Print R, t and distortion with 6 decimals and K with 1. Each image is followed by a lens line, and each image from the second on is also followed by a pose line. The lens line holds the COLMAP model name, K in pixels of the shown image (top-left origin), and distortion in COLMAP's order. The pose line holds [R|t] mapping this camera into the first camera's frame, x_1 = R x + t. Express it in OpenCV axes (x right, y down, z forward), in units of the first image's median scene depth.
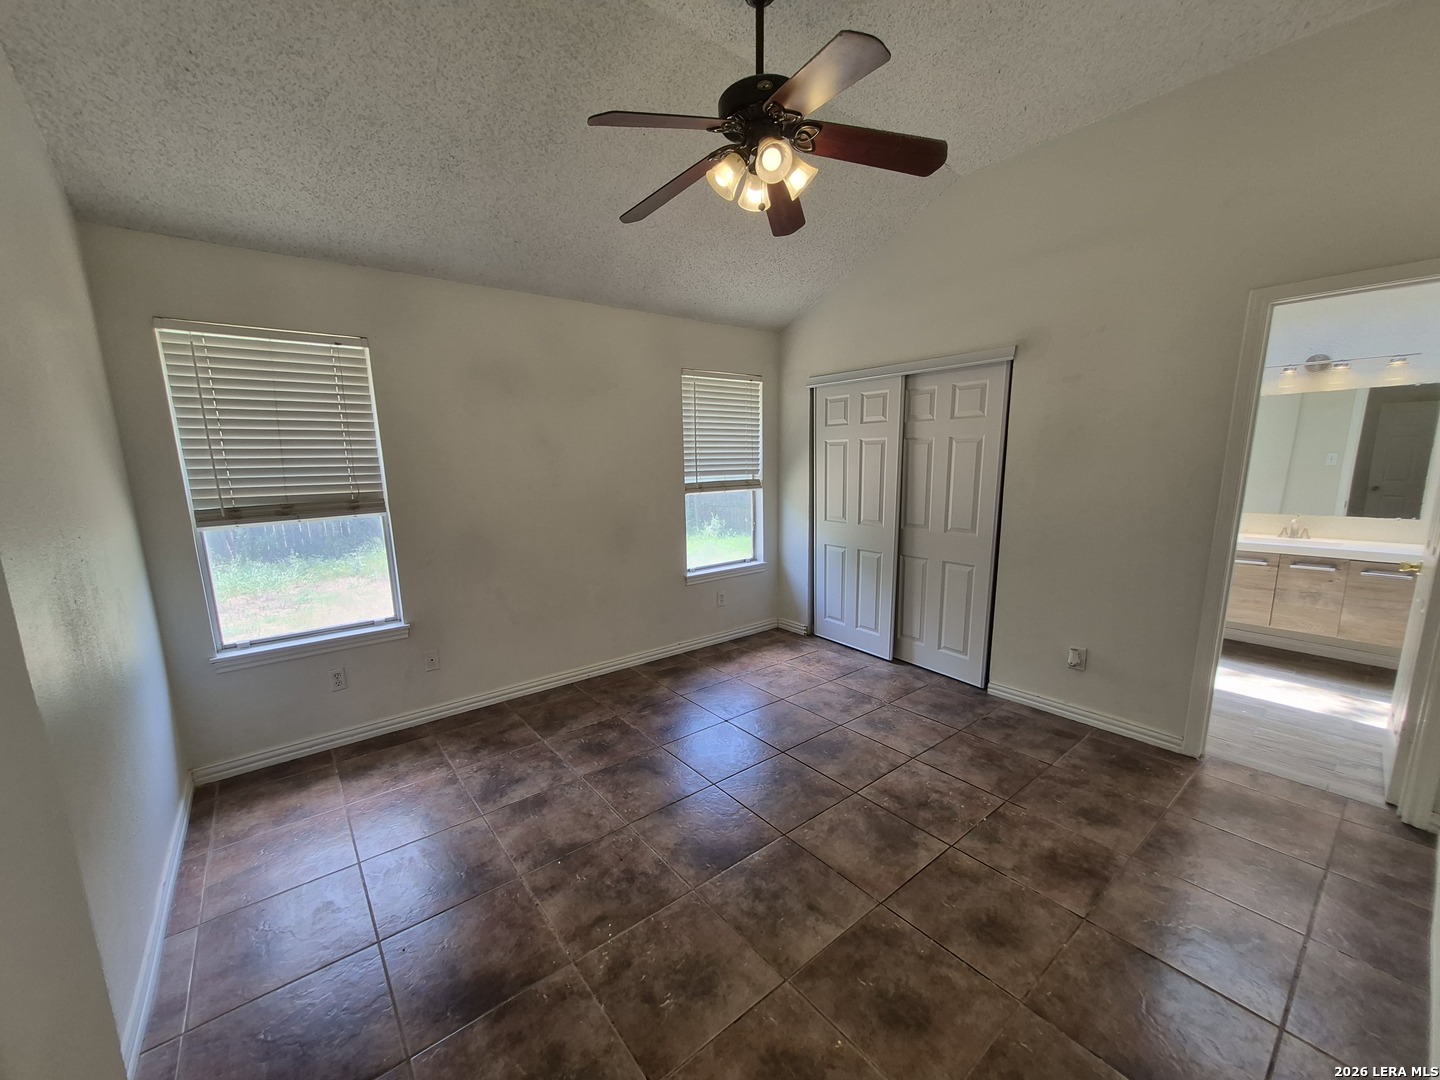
lens RADIAL K [[565.4, 0, 709.9], [0, 565.4, 558.9], [0, 0, 1]] dist [0.001927, -0.001197]
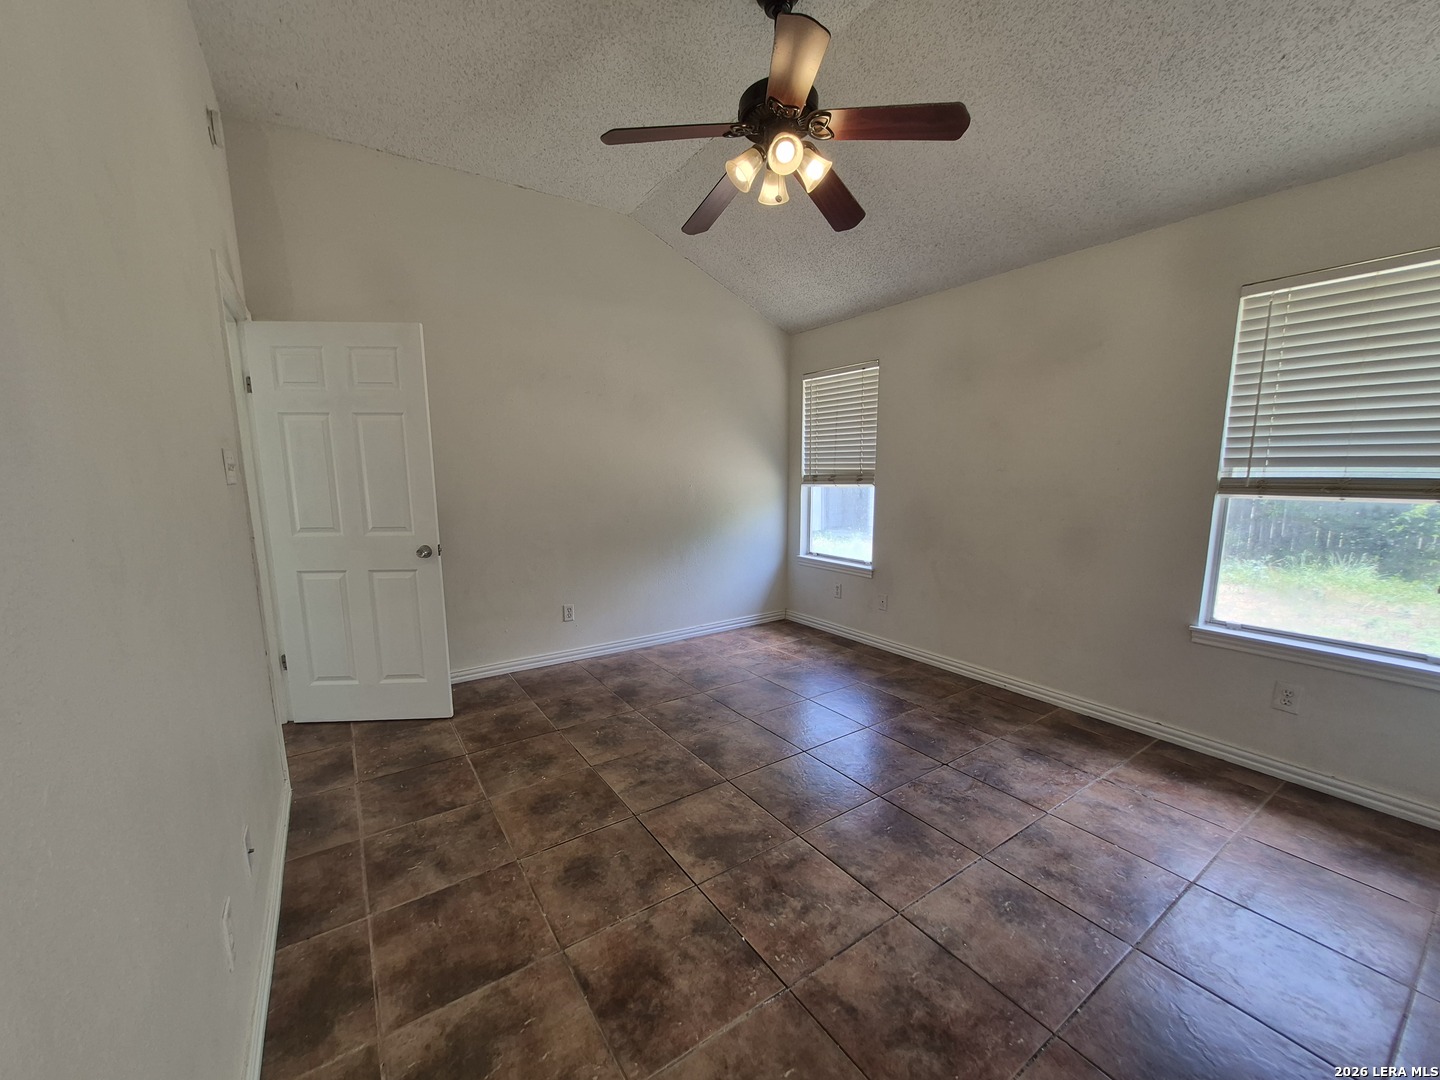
lens RADIAL K [[565.4, 0, 709.9], [0, 565.4, 558.9], [0, 0, 1]] dist [0.001927, -0.001197]
pose [[-0.076175, 0.175932, -0.981451, 1.050980], [-0.170600, 0.967496, 0.186672, -0.118866], [0.982391, 0.181656, -0.043685, 0.863407]]
